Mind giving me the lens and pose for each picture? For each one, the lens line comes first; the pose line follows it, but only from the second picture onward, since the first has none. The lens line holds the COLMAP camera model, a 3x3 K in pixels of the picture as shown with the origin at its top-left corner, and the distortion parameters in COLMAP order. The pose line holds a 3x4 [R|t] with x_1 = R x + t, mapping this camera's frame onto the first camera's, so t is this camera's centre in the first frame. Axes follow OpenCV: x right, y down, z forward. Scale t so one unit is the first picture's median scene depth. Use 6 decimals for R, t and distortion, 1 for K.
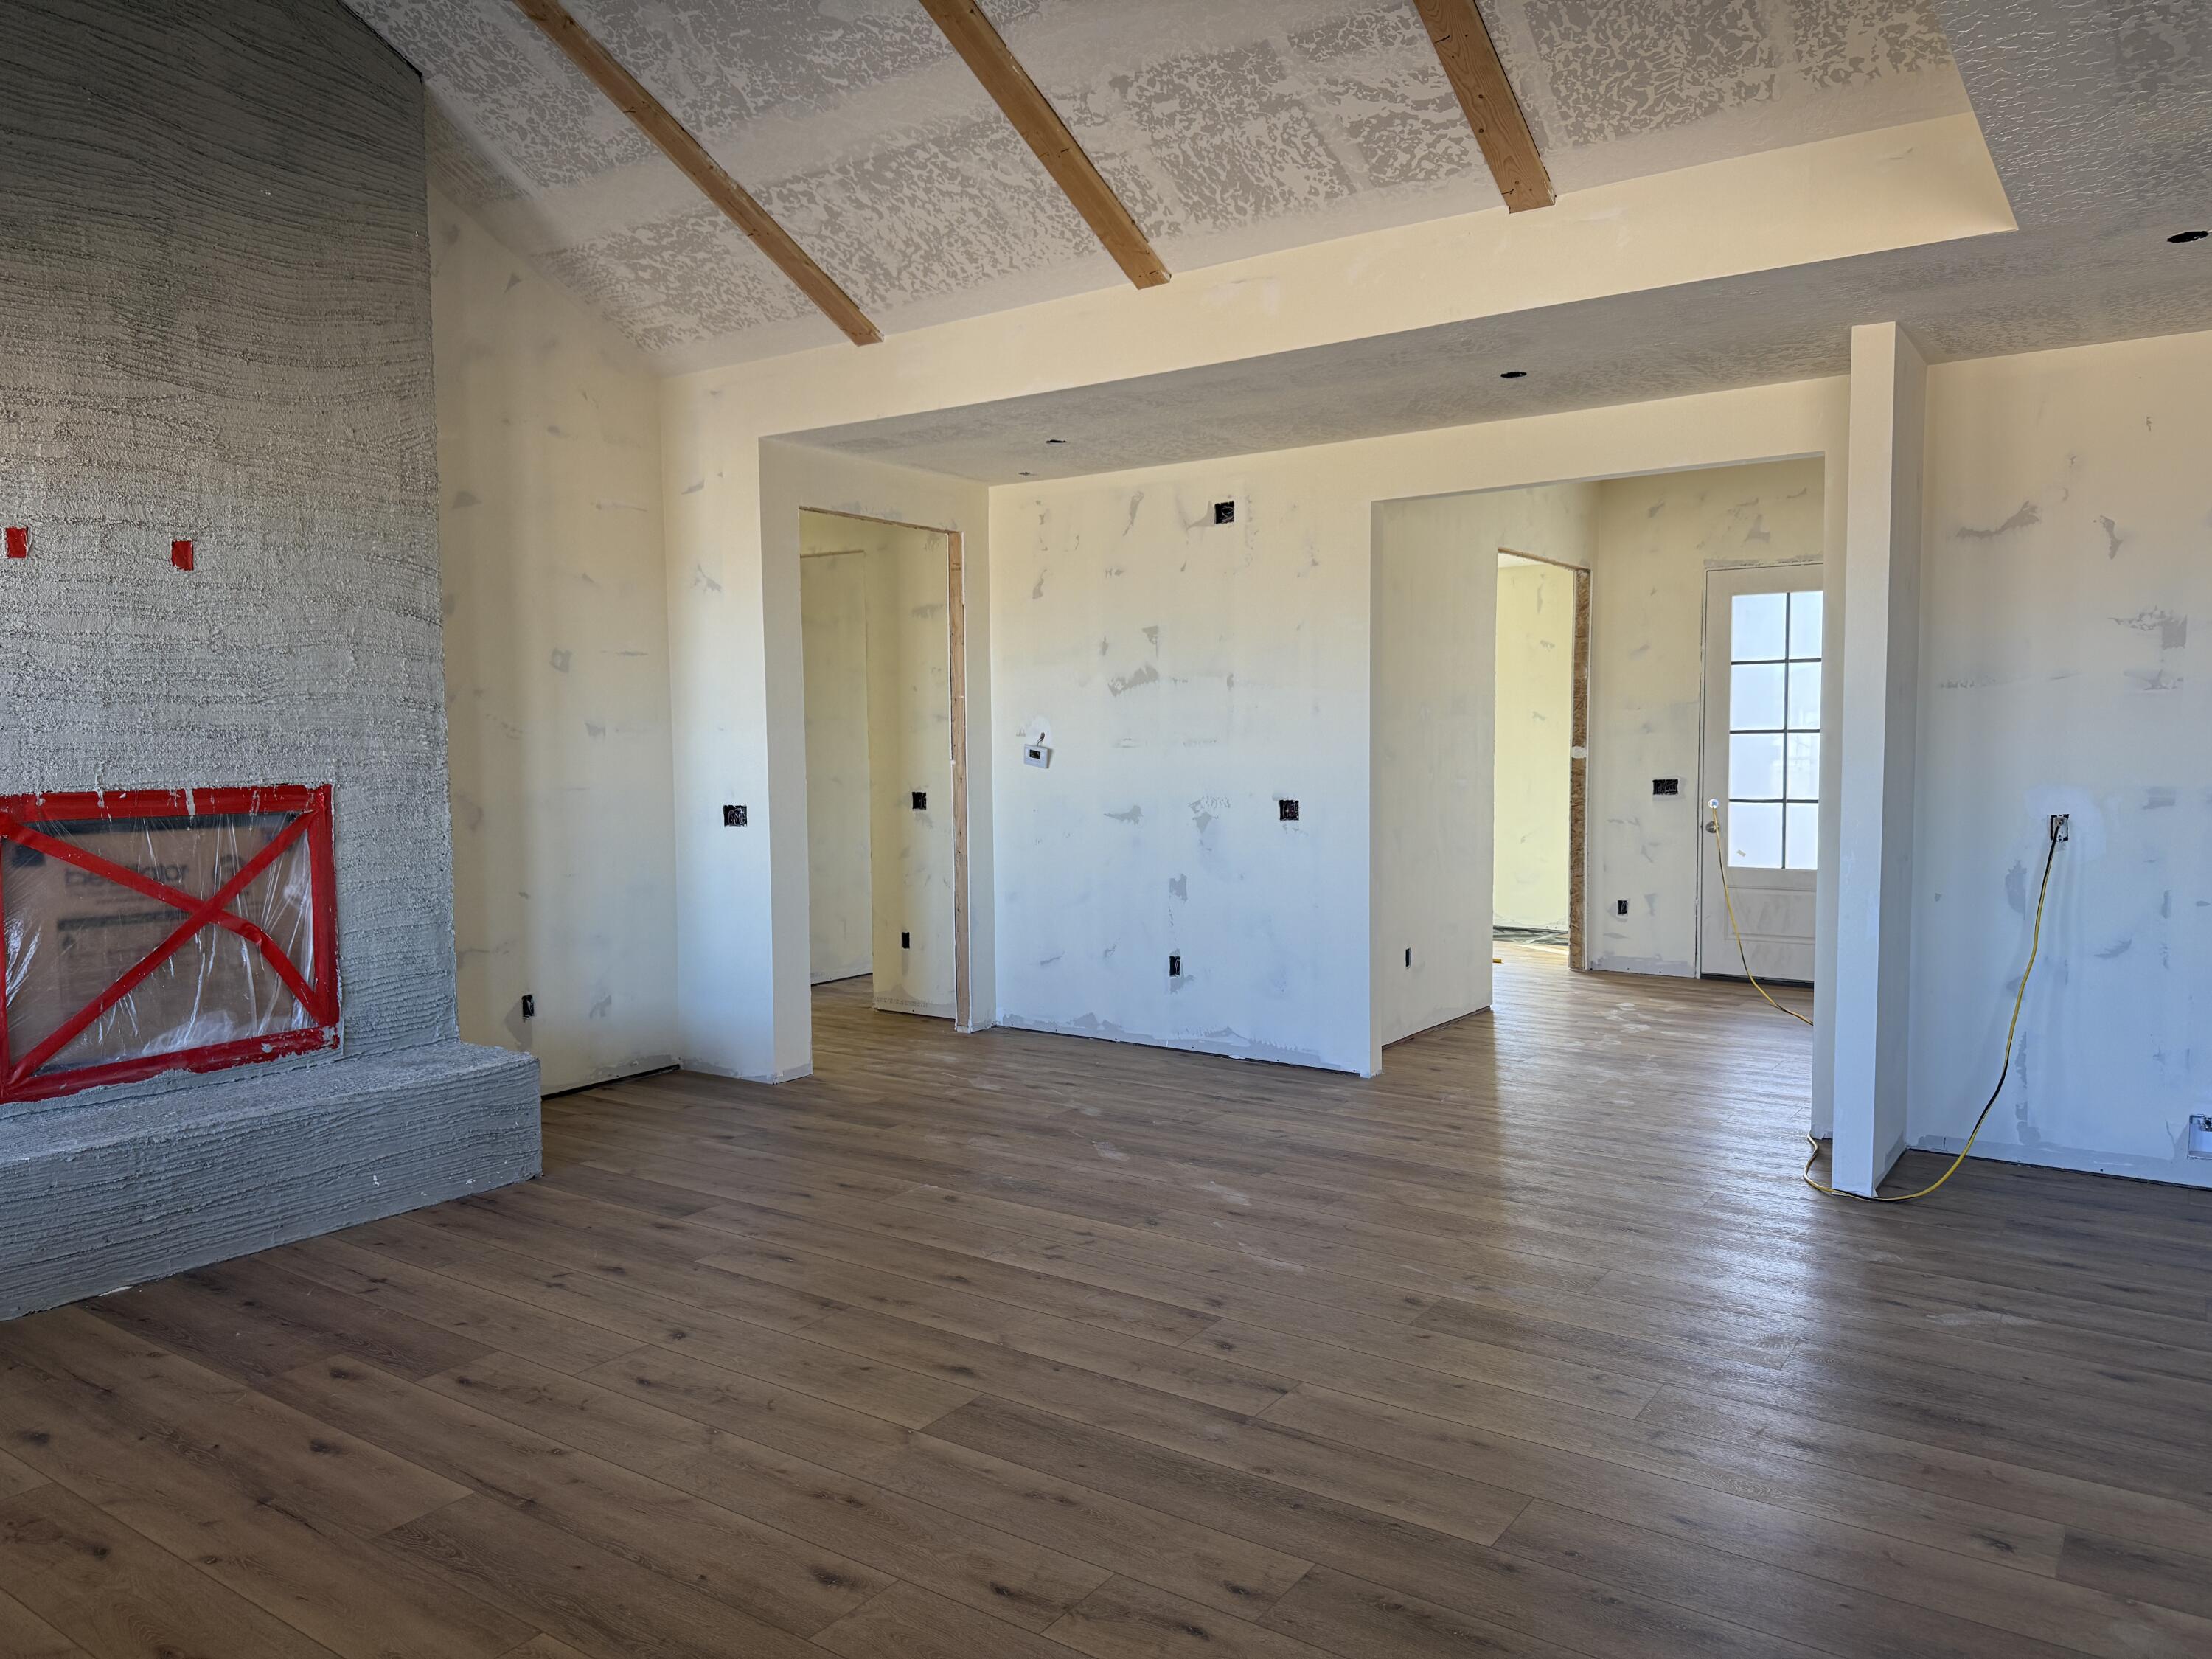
lens RADIAL K [[1541.0, 0, 1111.6], [0, 1541.0, 827.2], [0, 0, 1]] dist [0.047517, -0.054820]
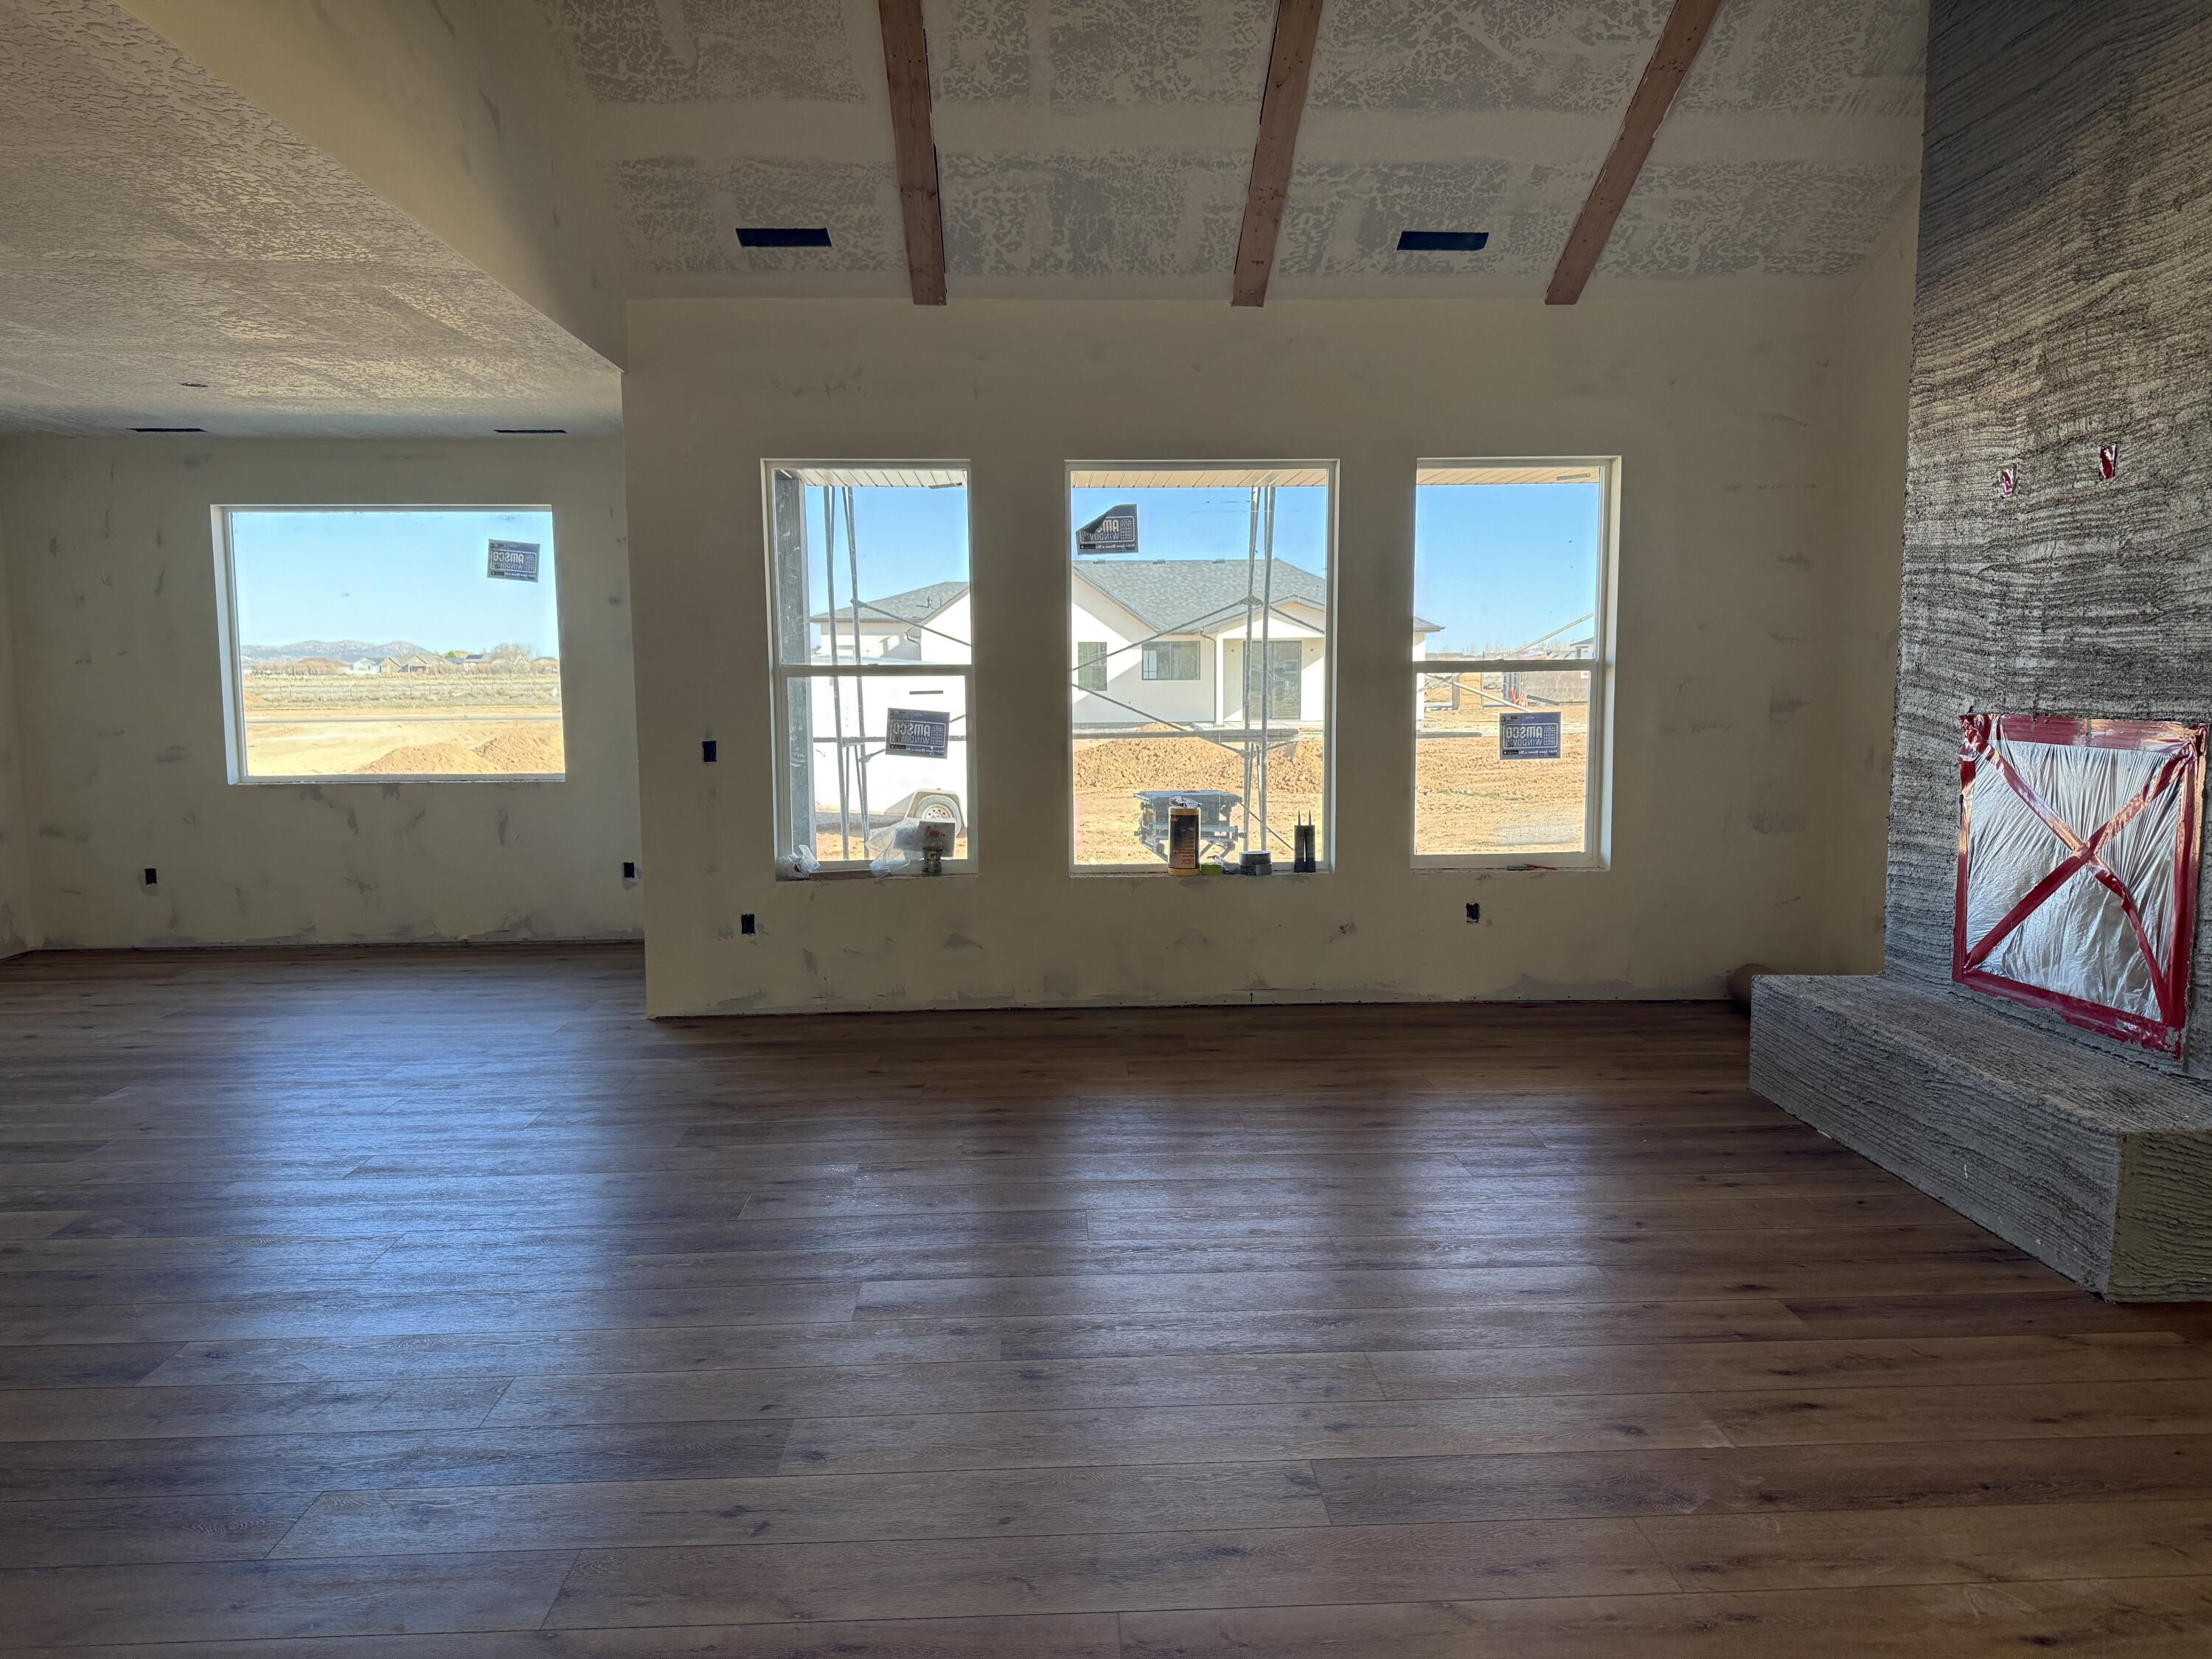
lens RADIAL K [[1541.0, 0, 1118.9], [0, 1541.0, 817.3], [0, 0, 1]] dist [0.047517, -0.054820]
pose [[-0.786989, 0.069847, -0.613001, 0.407471], [-0.026271, 0.988876, 0.146403, -0.081957], [0.616408, 0.131321, -0.776399, 1.295674]]
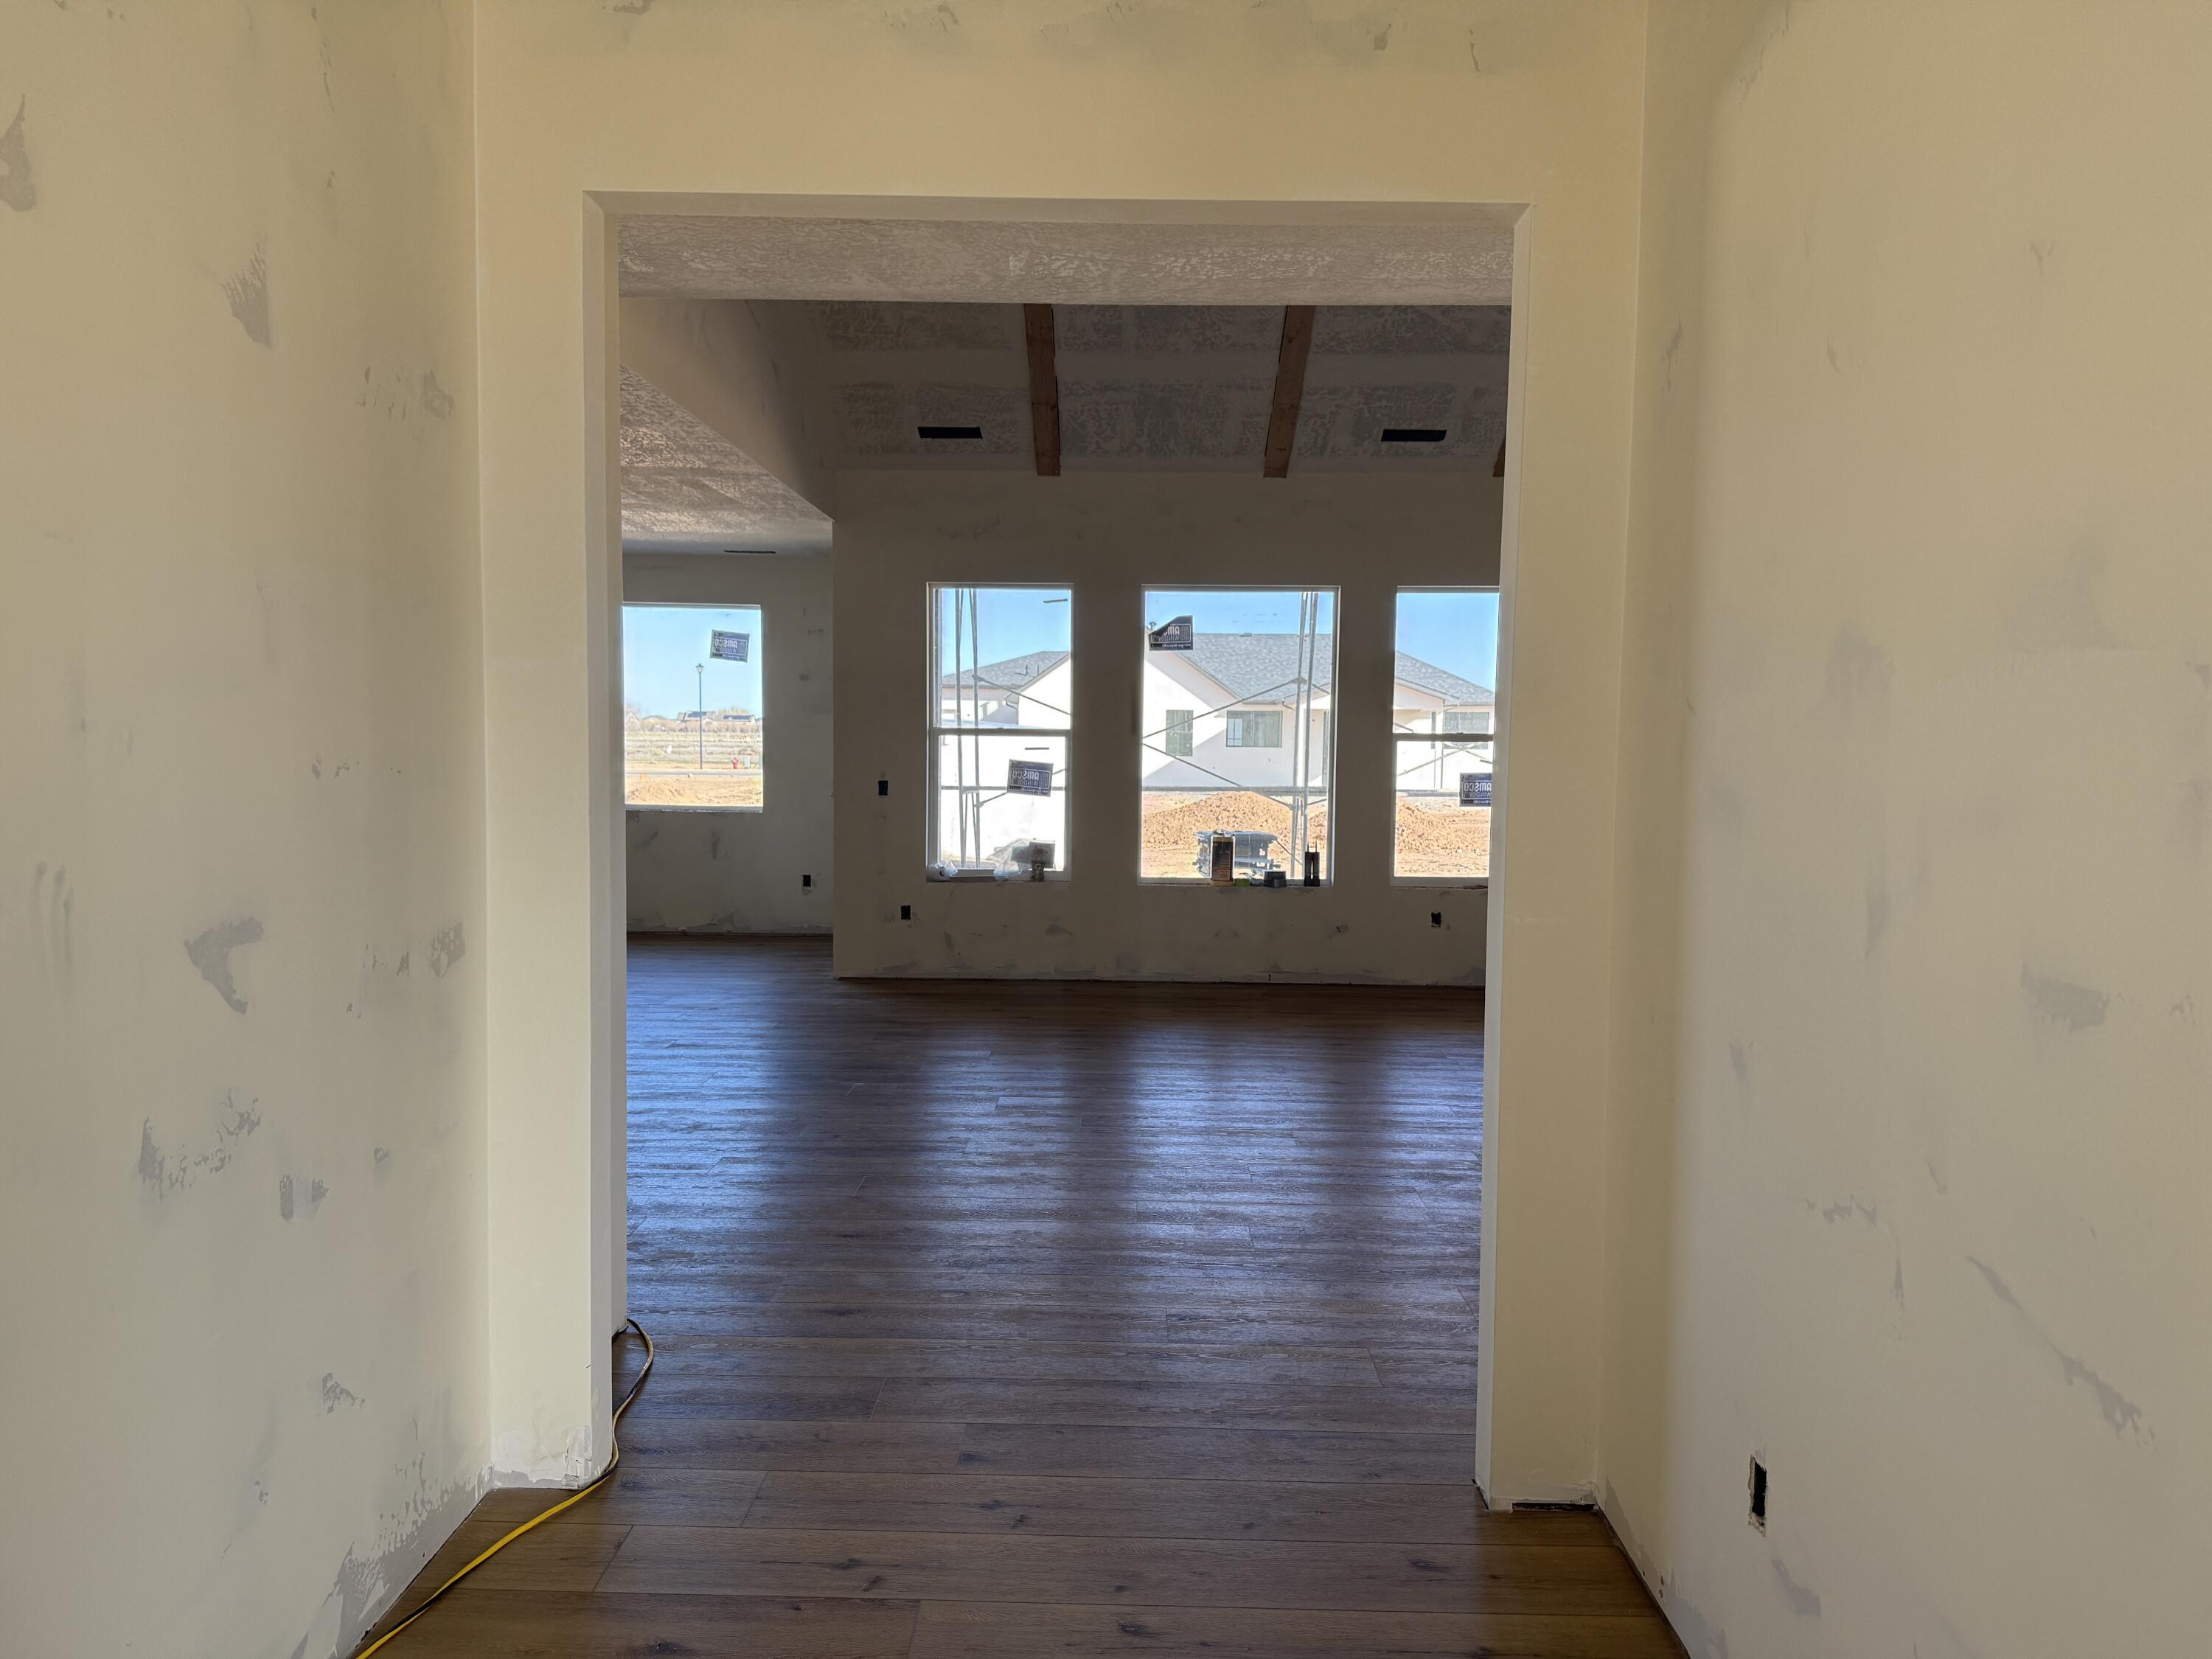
lens RADIAL K [[1541.0, 0, 1117.9], [0, 1541.0, 831.6], [0, 0, 1]] dist [0.047517, -0.054820]
pose [[-0.822769, 0.030504, -0.567556, 0.681228], [-0.042310, 0.992501, 0.114679, -0.105981], [0.566798, 0.118368, -0.815309, 1.708719]]
